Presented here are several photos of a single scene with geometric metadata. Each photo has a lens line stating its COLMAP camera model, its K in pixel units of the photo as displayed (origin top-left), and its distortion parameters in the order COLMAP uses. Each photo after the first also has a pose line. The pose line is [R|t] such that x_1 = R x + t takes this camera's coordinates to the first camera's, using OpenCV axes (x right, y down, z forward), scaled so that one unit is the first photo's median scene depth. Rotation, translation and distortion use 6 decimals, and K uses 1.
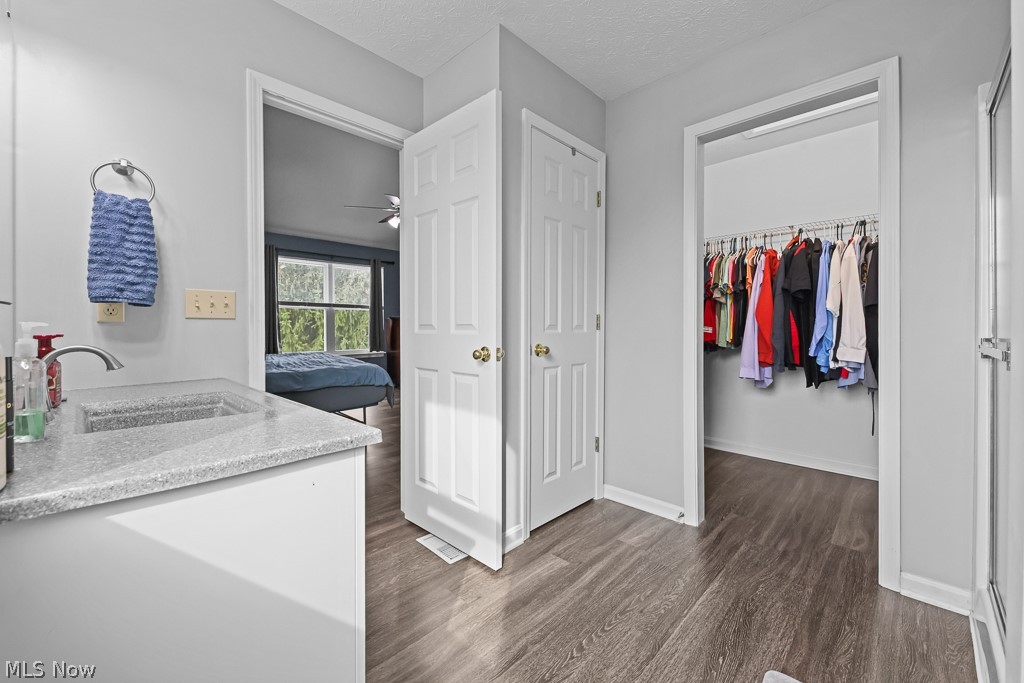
lens RADIAL K [[414.2, 0, 508.3], [0, 414.2, 331.5], [0, 0, 1]] dist [0.000085, -0.000203]
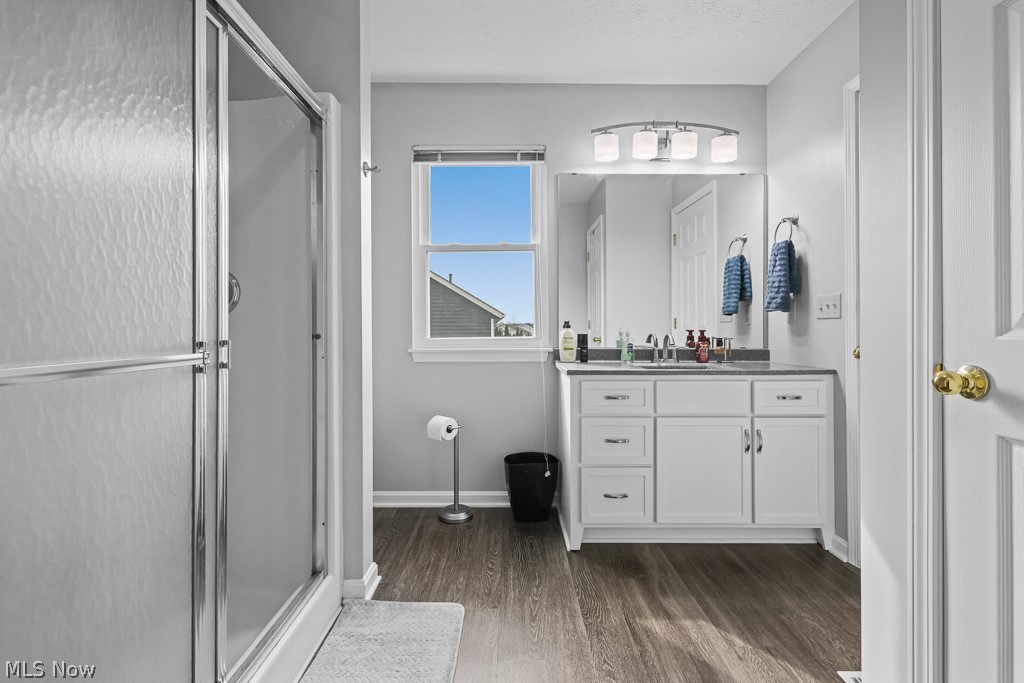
lens RADIAL K [[453.5, 0, 509.5], [0, 453.5, 325.7], [0, 0, 1]] dist [0.000276, 0.000037]
pose [[-0.716643, 0.002603, -0.697435, 0.962334], [0.002031, 0.999997, 0.001644, -0.015431], [0.697437, -0.000238, -0.716646, 1.452084]]
